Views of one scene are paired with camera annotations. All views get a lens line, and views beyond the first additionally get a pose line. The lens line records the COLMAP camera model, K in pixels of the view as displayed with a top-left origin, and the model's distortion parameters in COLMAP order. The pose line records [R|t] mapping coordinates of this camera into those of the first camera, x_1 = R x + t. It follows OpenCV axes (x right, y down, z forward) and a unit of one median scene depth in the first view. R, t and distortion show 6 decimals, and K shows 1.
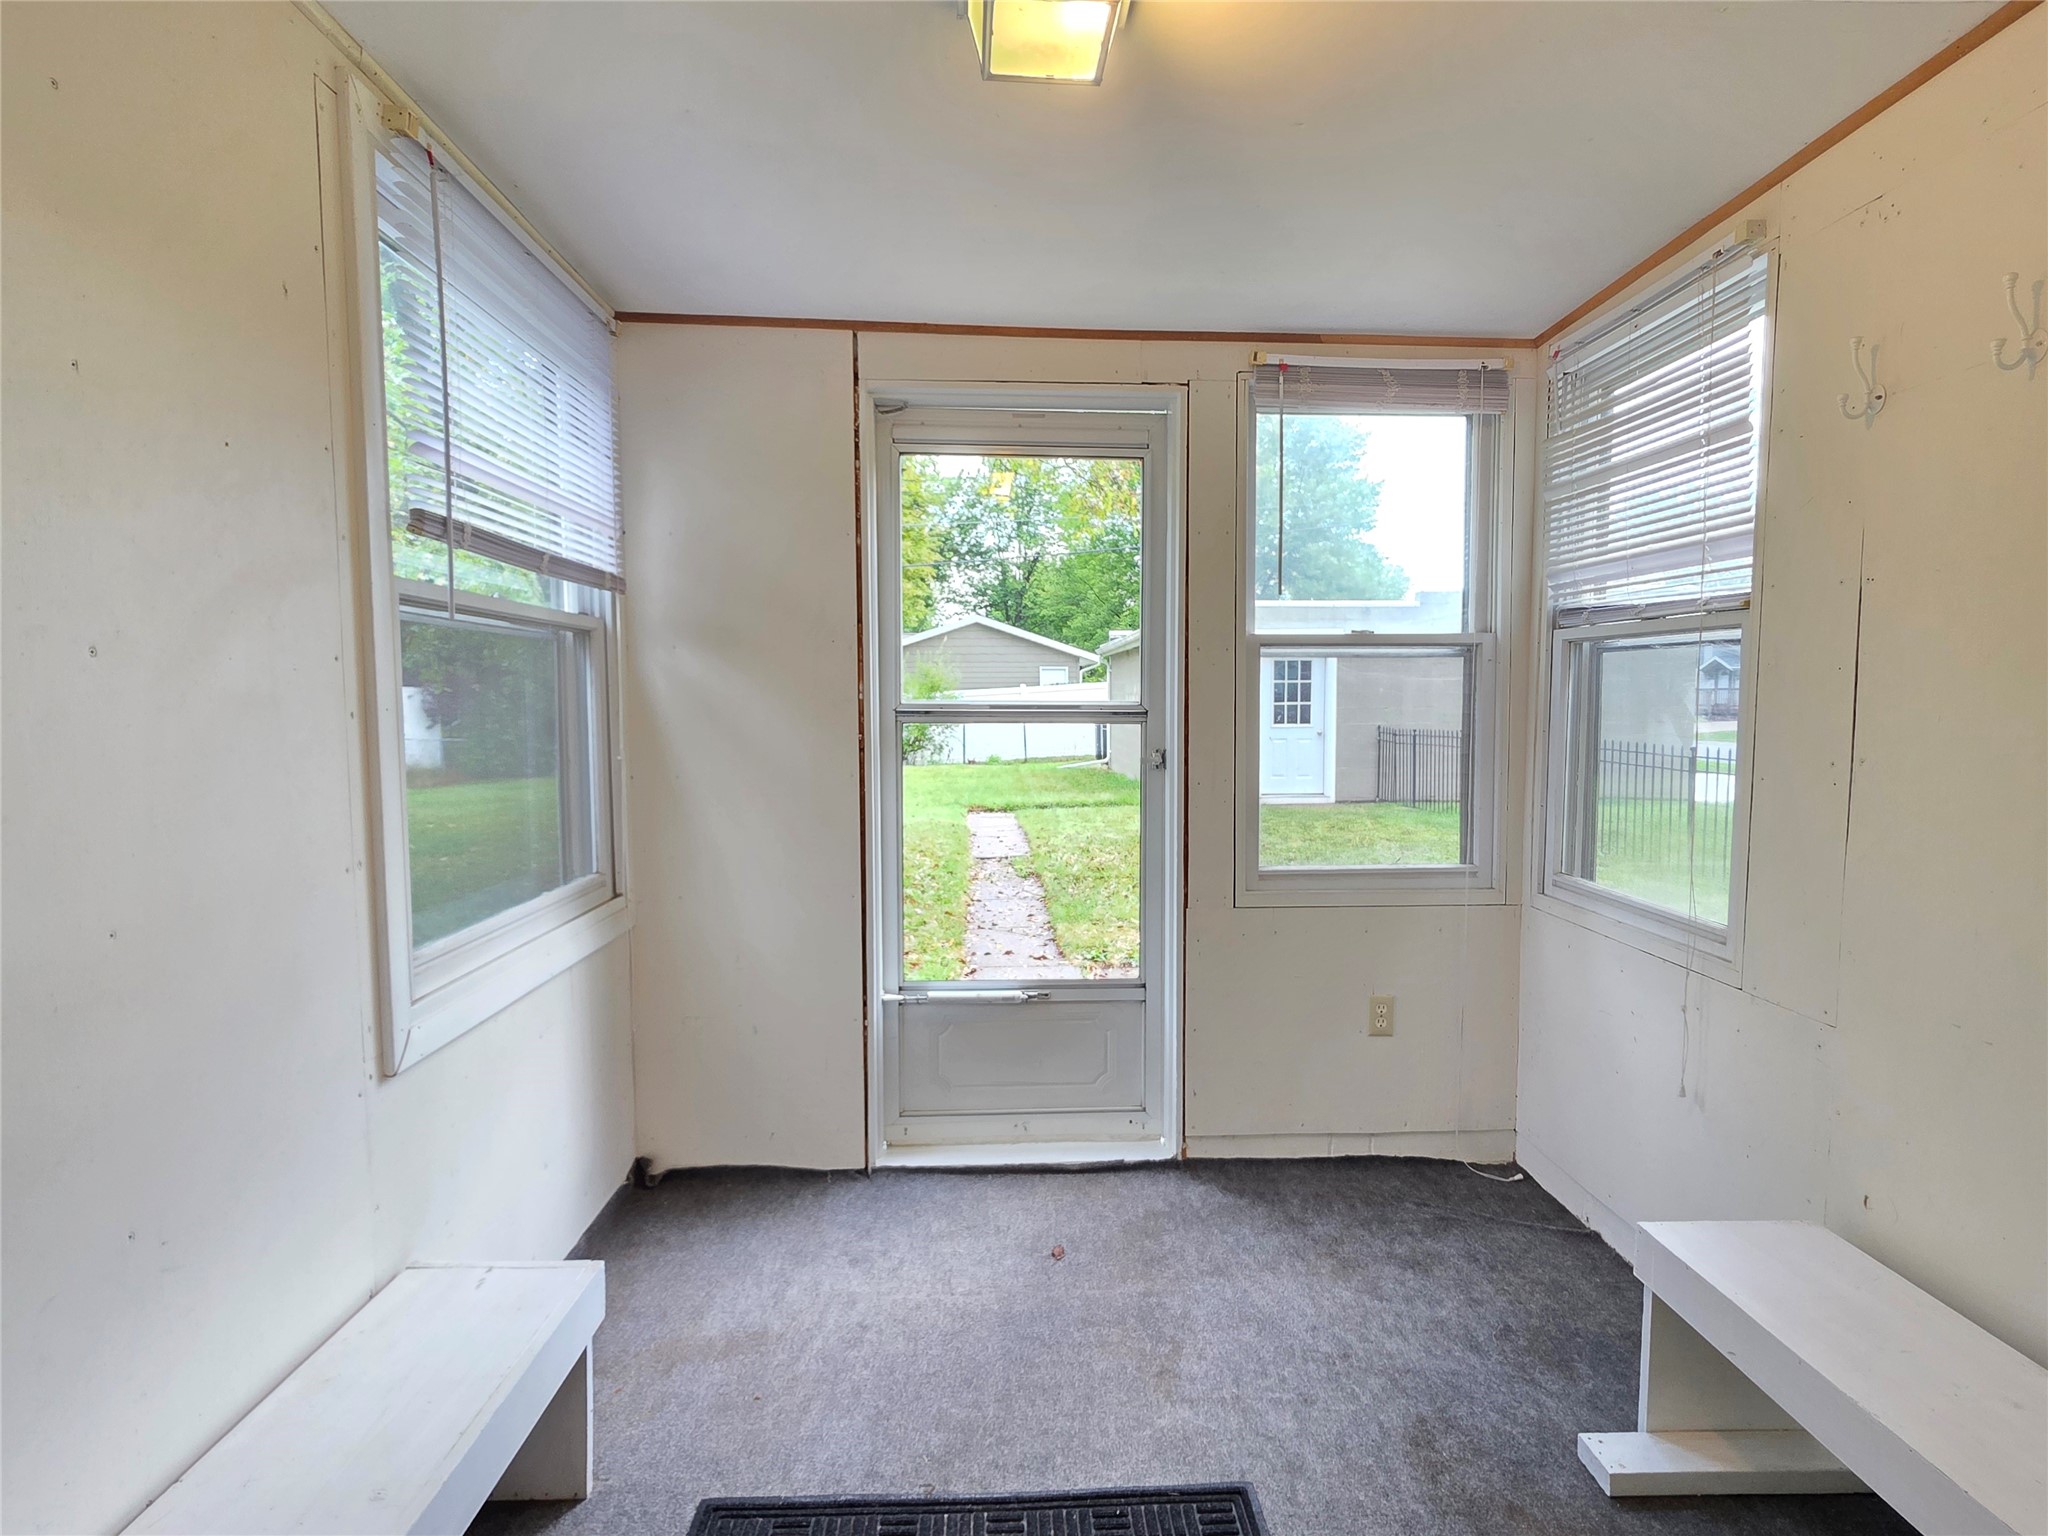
lens RADIAL K [[989.3, 0, 1028.5], [0, 989.3, 758.4], [0, 0, 1]] dist [0.003266, -0.000980]
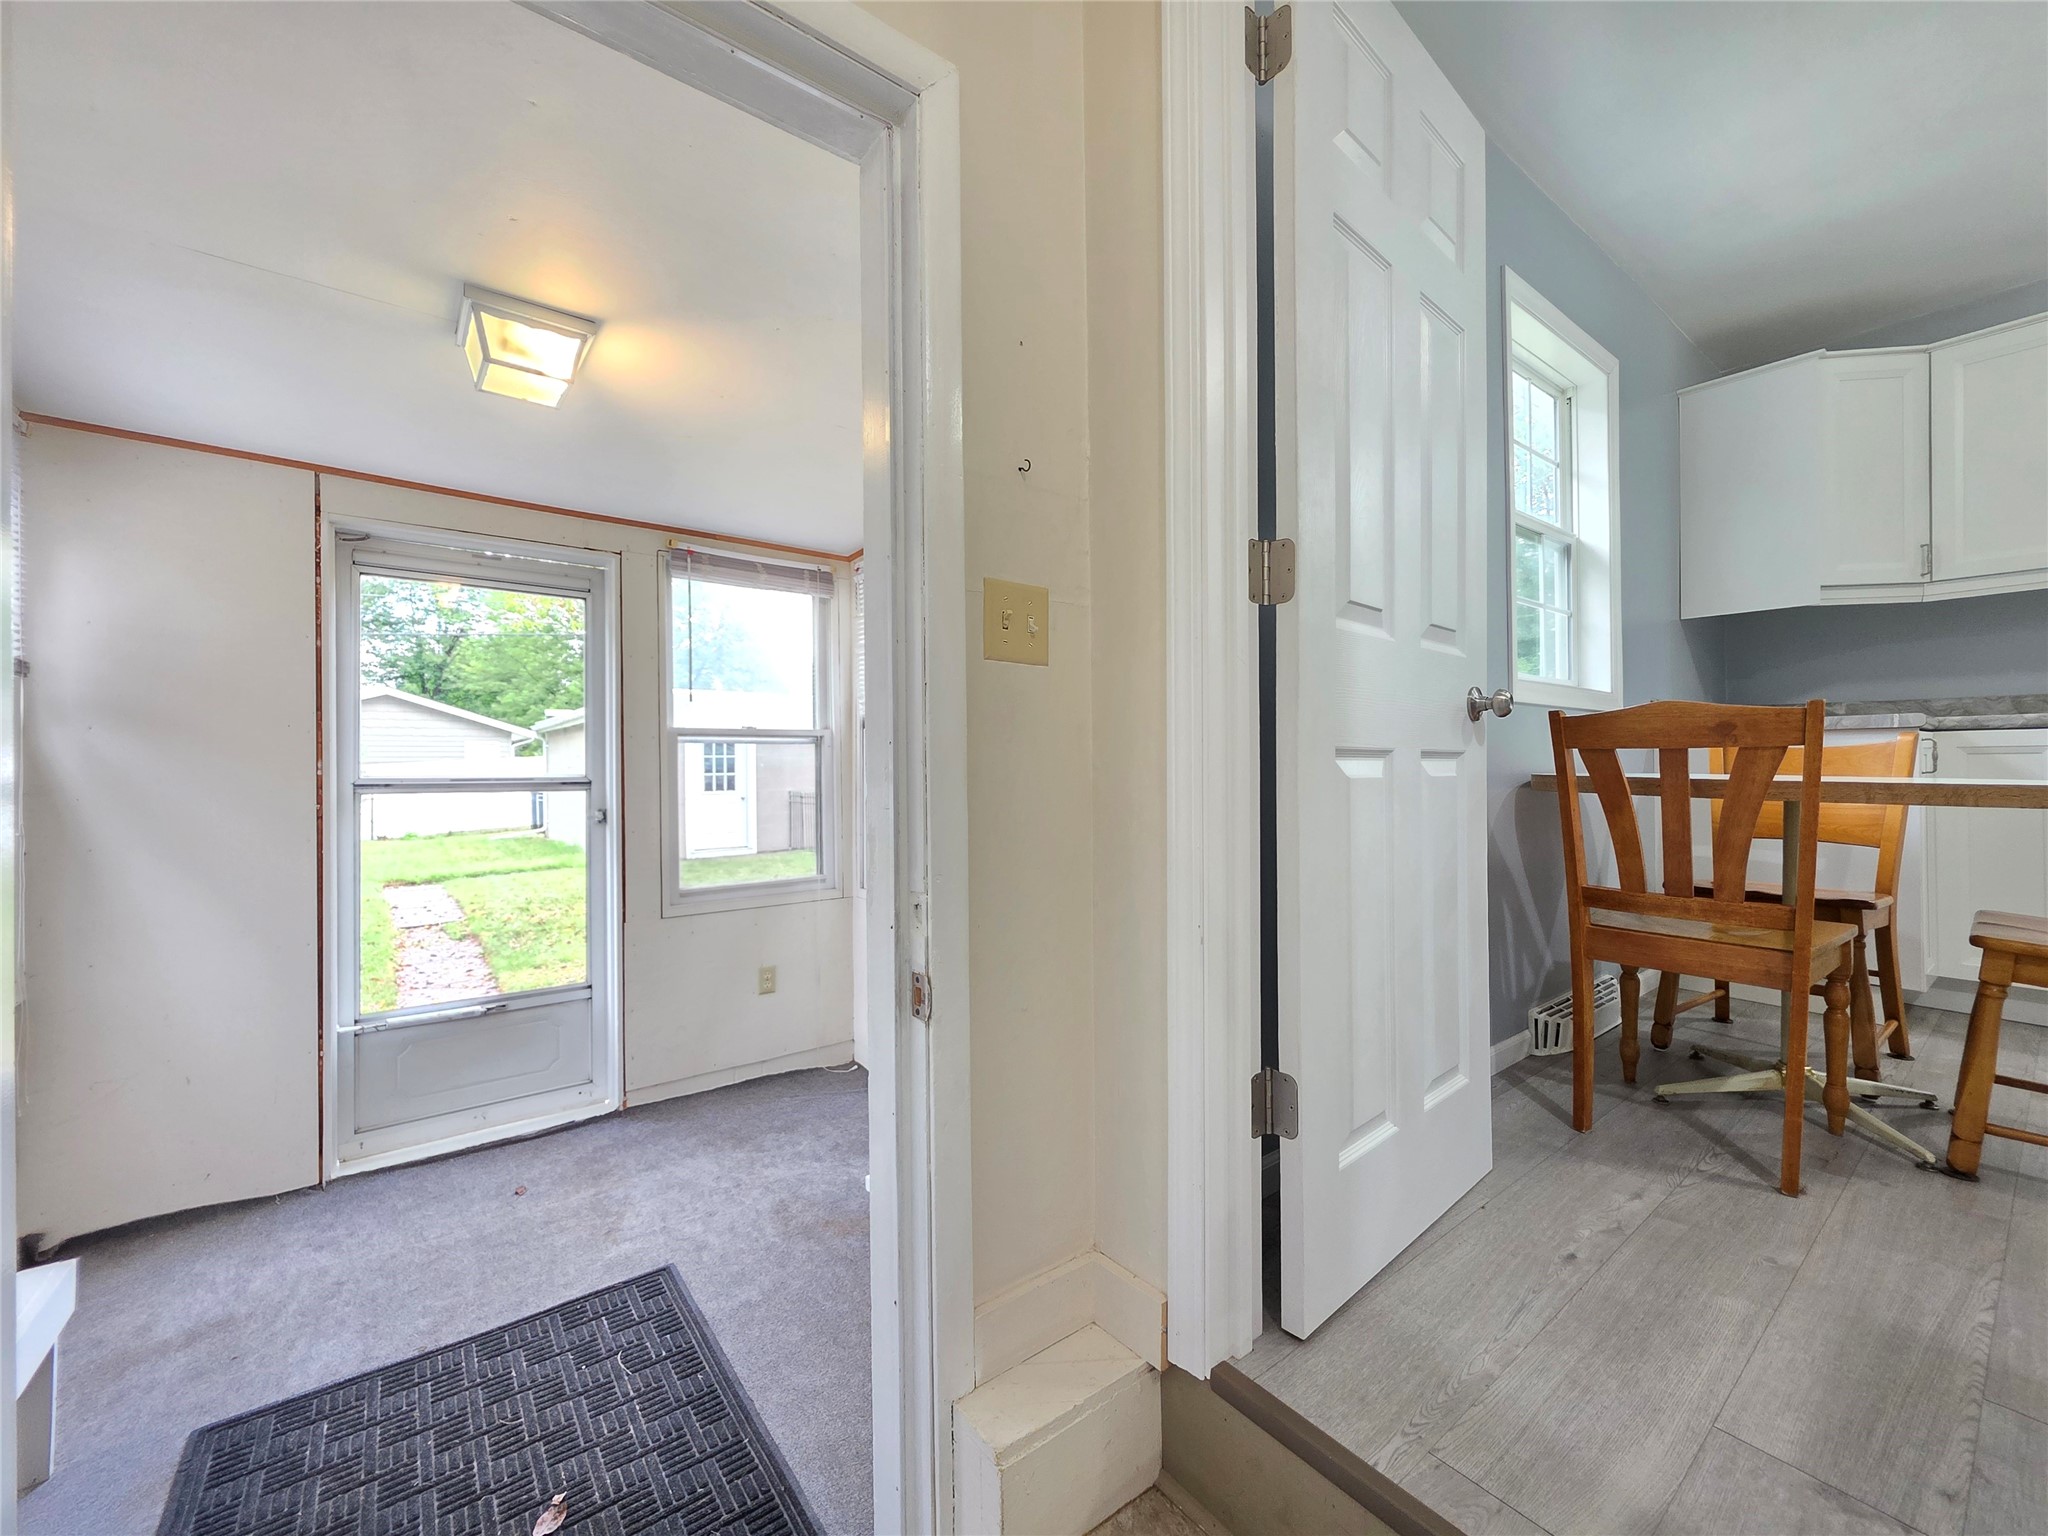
lens RADIAL K [[823.7, 0, 1030.9], [0, 823.7, 759.0], [0, 0, 1]] dist [0.000001, -0.000233]
pose [[0.816298, -0.000479, 0.577630, -0.043922], [0.042877, 0.997291, -0.059767, 0.016494], [-0.576037, 0.073555, 0.814108, -0.297079]]
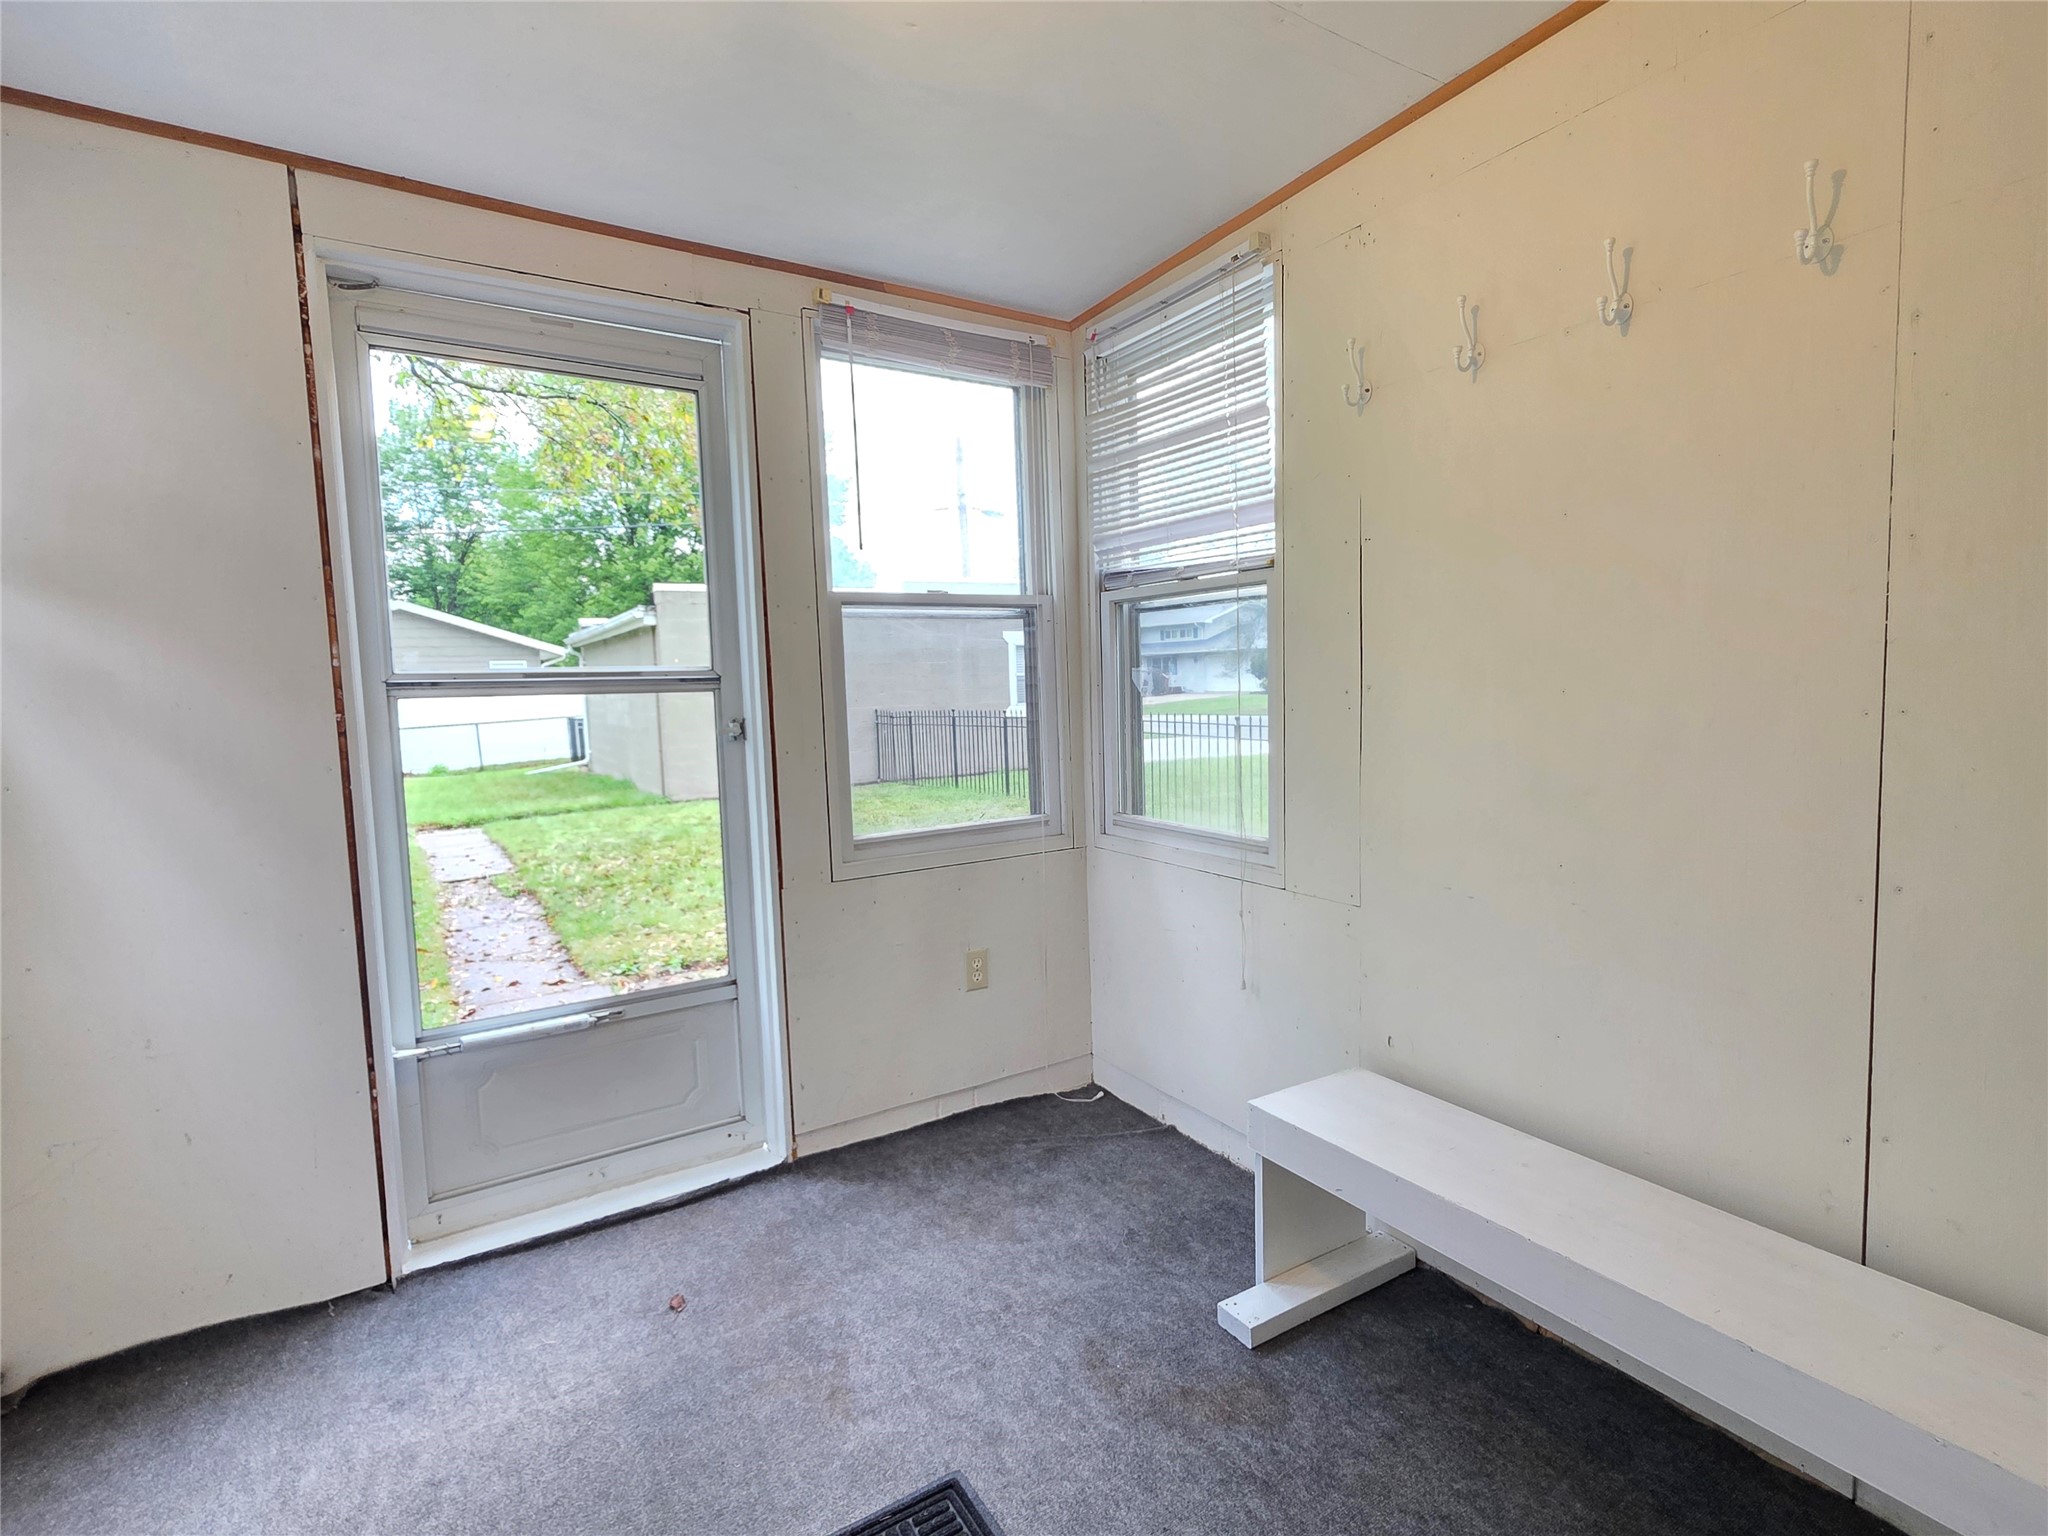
lens RADIAL K [[989.3, 0, 1032.4], [0, 989.3, 758.2], [0, 0, 1]] dist [0.003266, -0.000980]
pose [[0.869012, -0.062849, 0.490783, -0.084350], [0.059633, 0.997973, 0.022209, 0.024436], [-0.491185, 0.009967, 0.870998, 0.087260]]
